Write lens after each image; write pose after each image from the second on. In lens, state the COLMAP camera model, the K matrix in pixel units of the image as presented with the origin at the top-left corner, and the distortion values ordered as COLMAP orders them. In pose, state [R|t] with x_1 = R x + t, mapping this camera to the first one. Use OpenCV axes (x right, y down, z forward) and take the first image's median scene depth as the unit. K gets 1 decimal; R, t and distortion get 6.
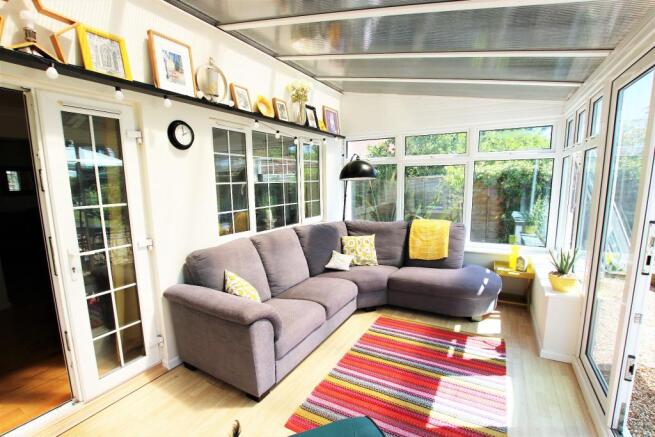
lens RADIAL K [[309.8, 0, 331.8], [0, 309.8, 222.5], [0, 0, 1]] dist [-0.021489, 0.001743]
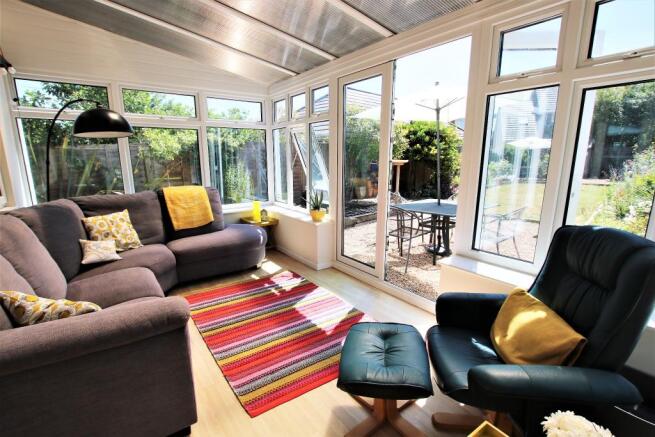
lens RADIAL K [[309.8, 0, 333.9], [0, 309.8, 224.6], [0, 0, 1]] dist [-0.021489, 0.001743]
pose [[0.417122, -0.174545, 0.891932, -0.473242], [0.116382, 0.983564, 0.138049, 0.041518], [-0.901368, 0.046221, 0.430580, 0.279862]]
